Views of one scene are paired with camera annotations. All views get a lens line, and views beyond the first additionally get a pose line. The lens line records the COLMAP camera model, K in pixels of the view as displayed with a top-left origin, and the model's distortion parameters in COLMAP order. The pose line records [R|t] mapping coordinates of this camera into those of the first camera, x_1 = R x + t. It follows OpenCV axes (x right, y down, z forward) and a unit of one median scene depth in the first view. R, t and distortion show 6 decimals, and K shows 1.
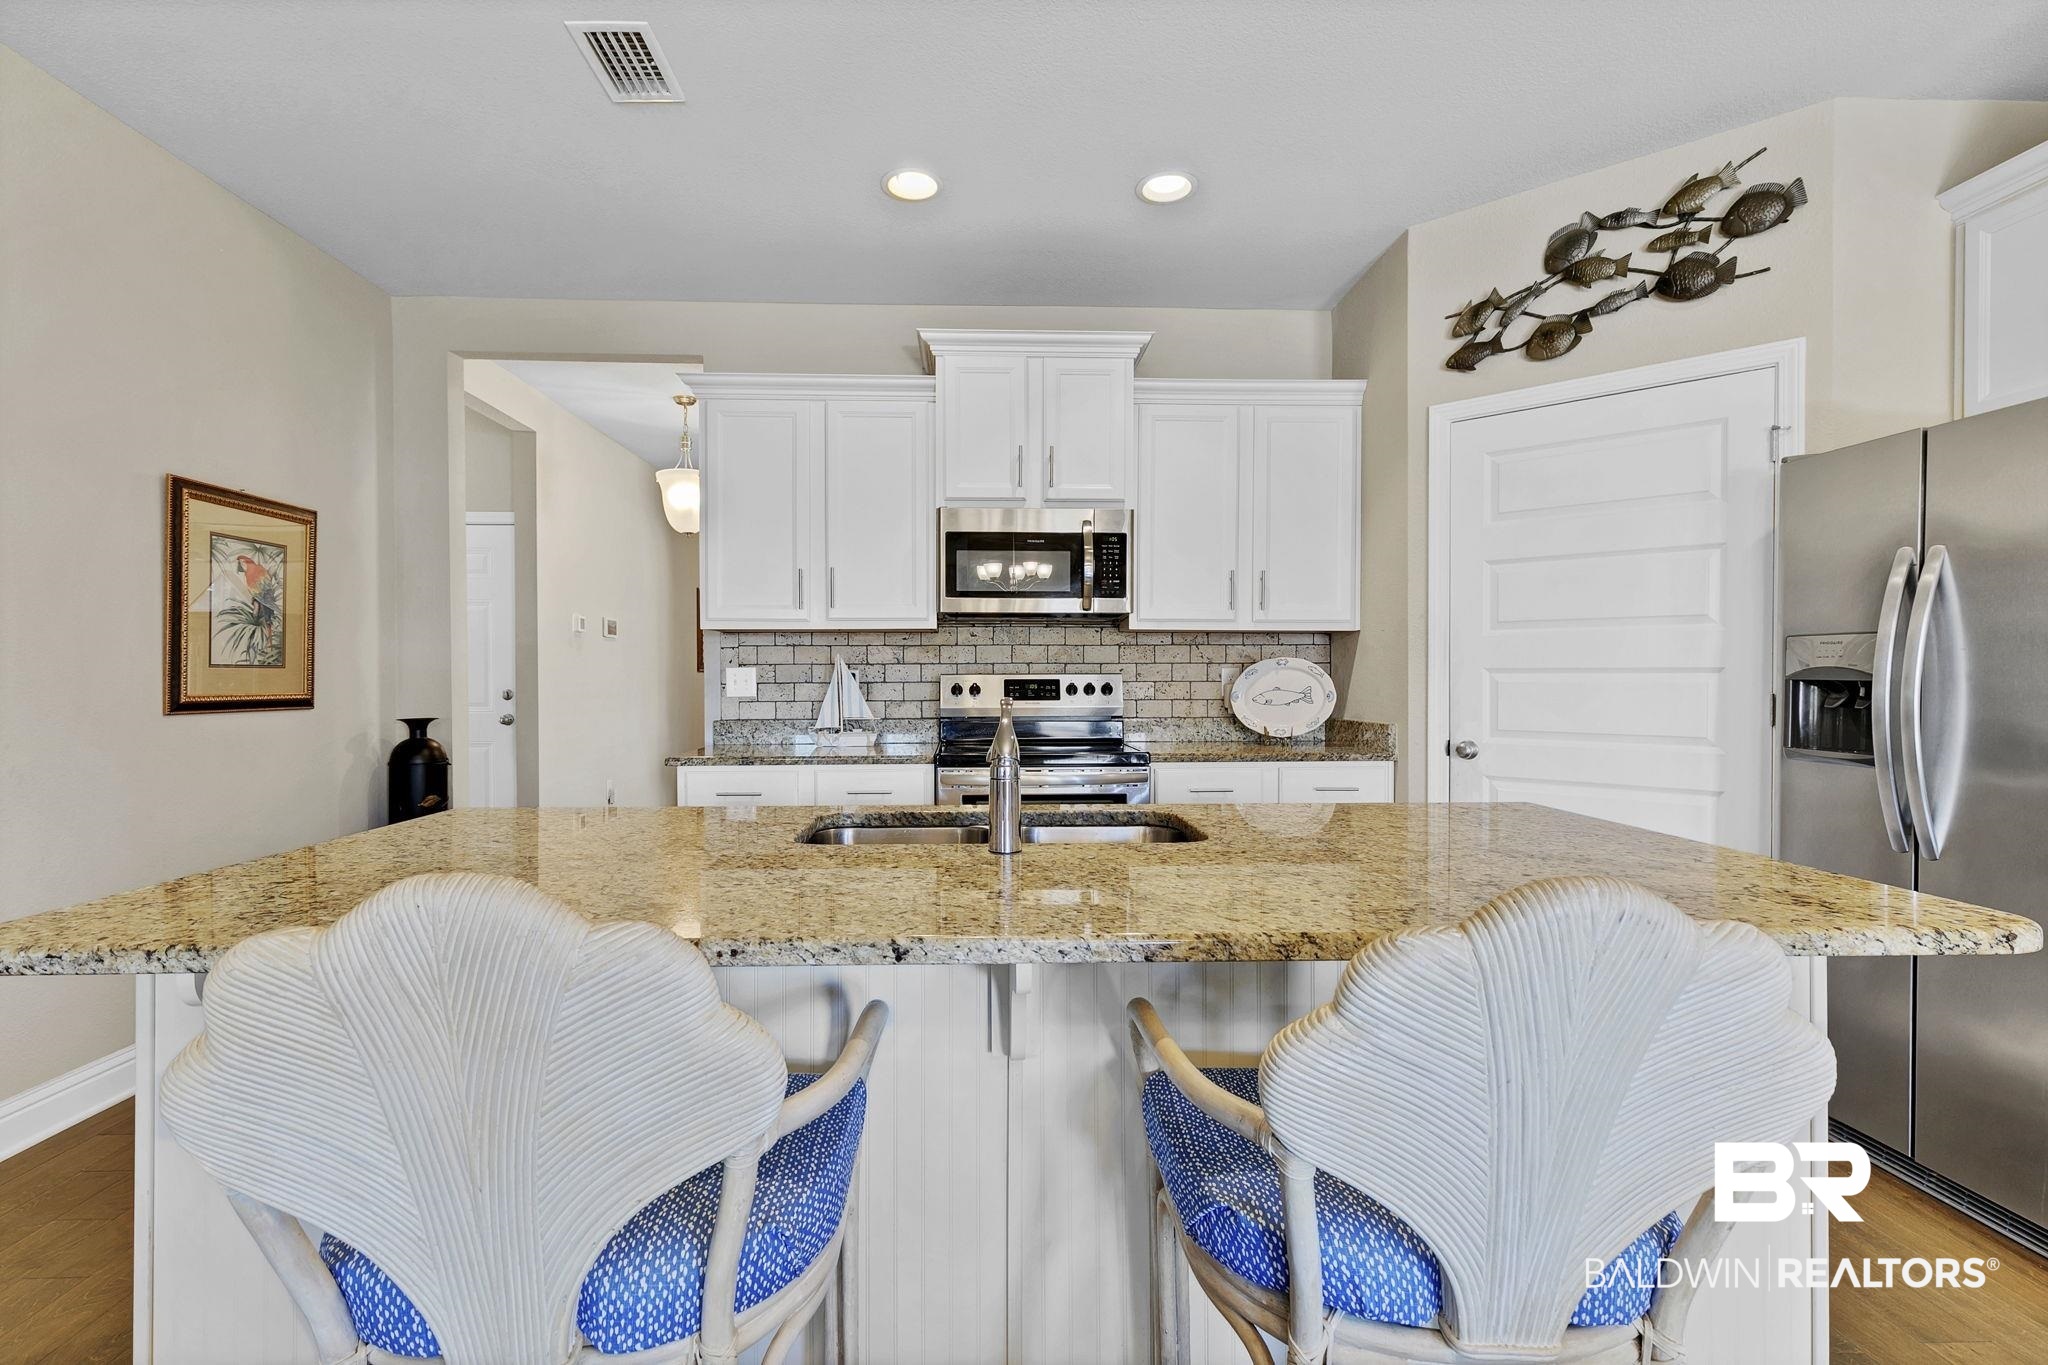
lens RADIAL K [[928.2, 0, 1015.8], [0, 928.2, 687.4], [0, 0, 1]] dist [0.000960, 0.000164]
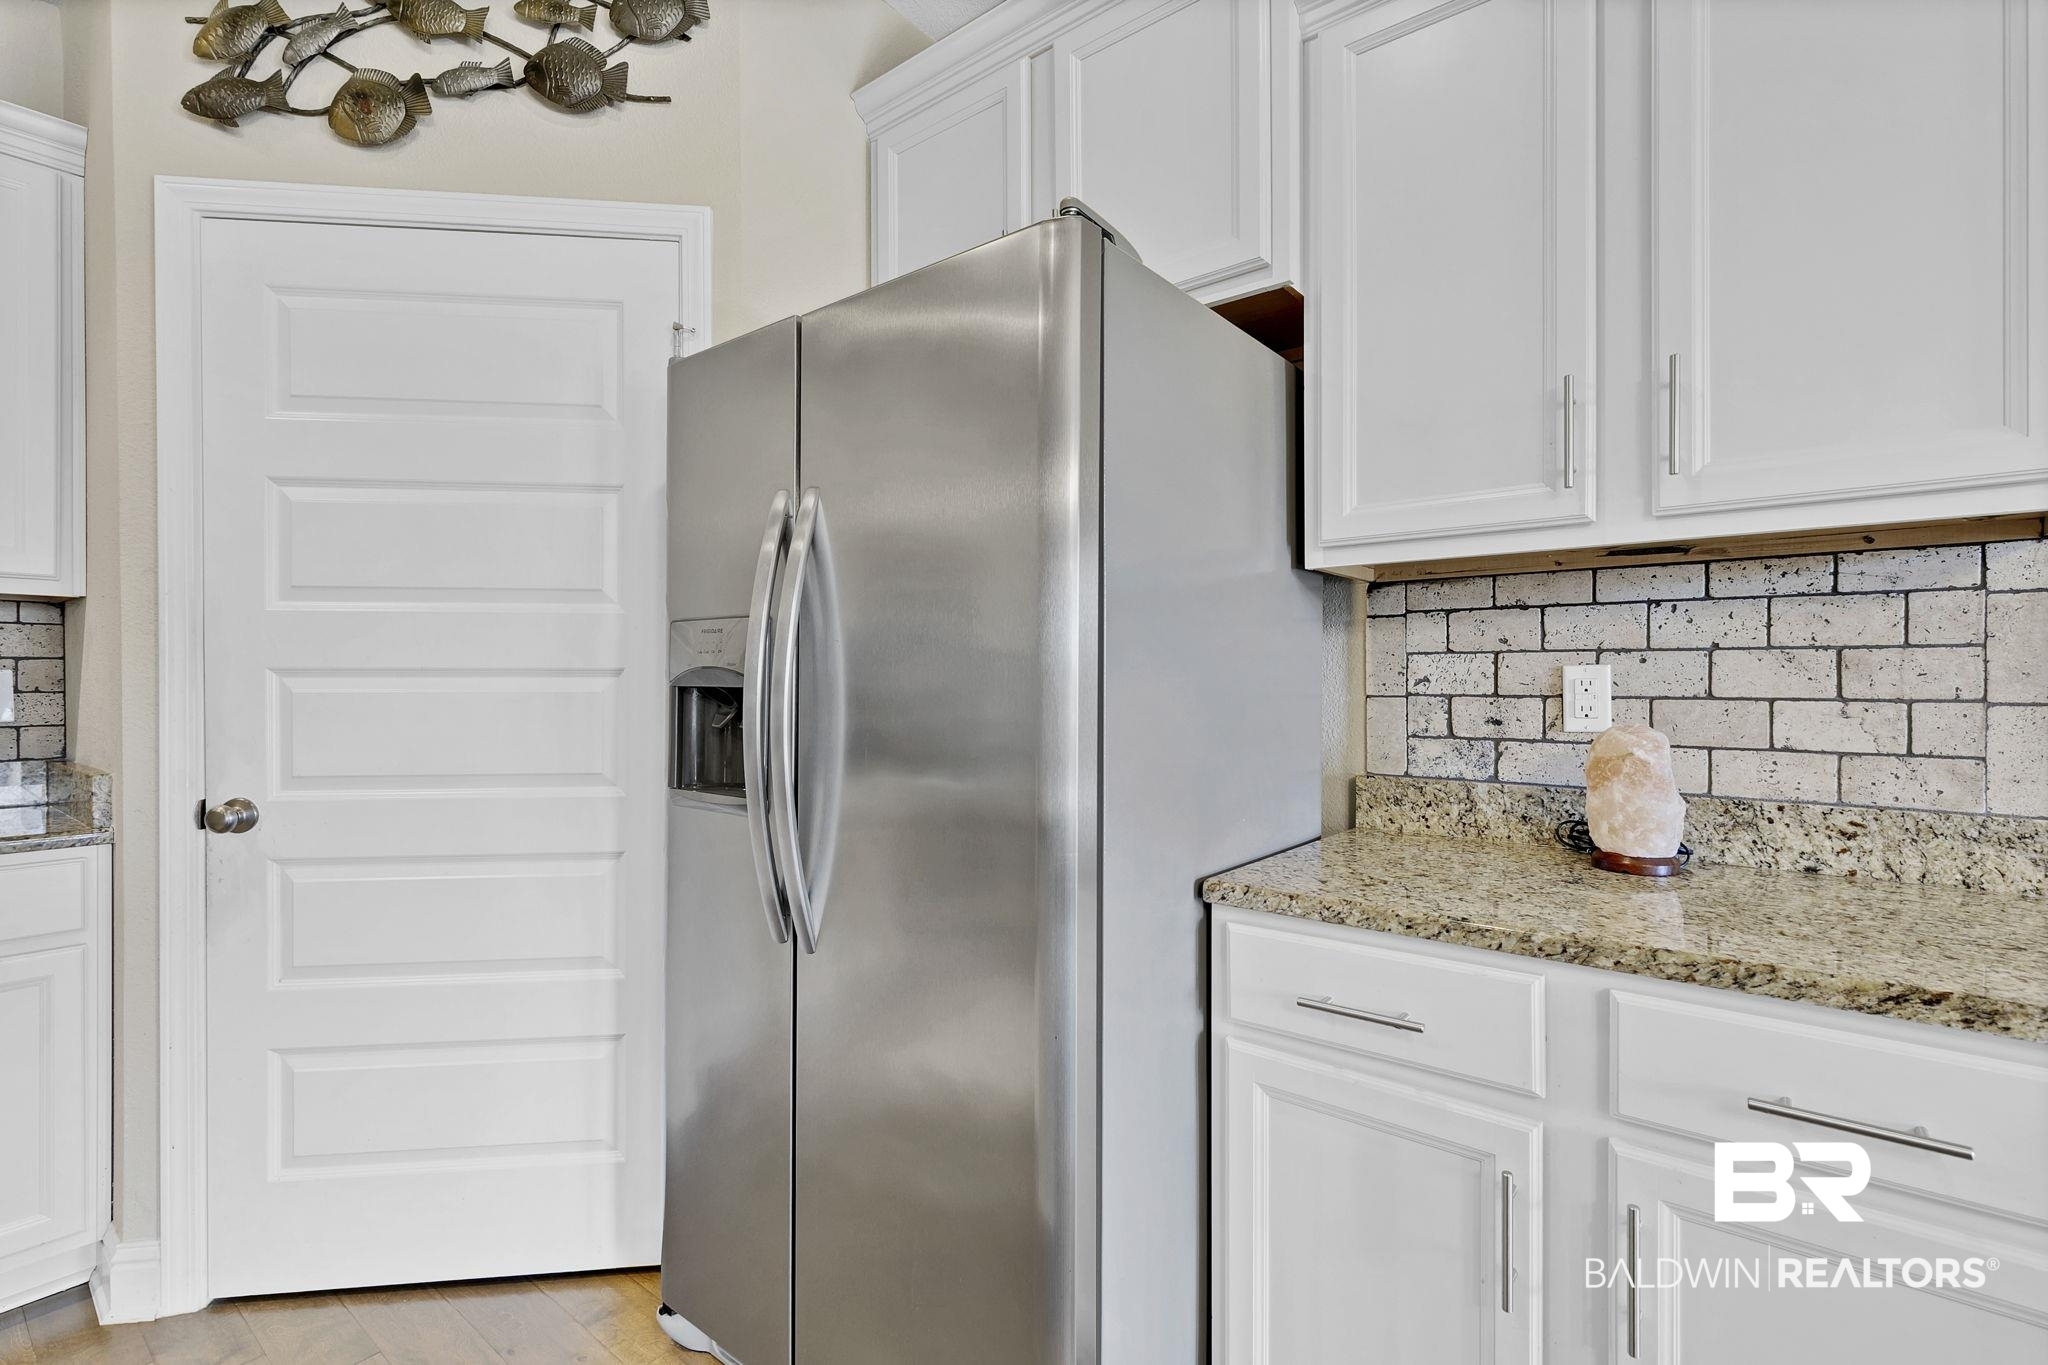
lens RADIAL K [[931.9, 0, 1010.7], [0, 931.9, 671.1], [0, 0, 1]] dist [0.002184, -0.000510]
pose [[0.662985, 0.001149, 0.748631, 0.426786], [0.012384, 0.999845, -0.012502, -0.007152], [-0.748530, 0.017559, 0.662869, 0.326623]]
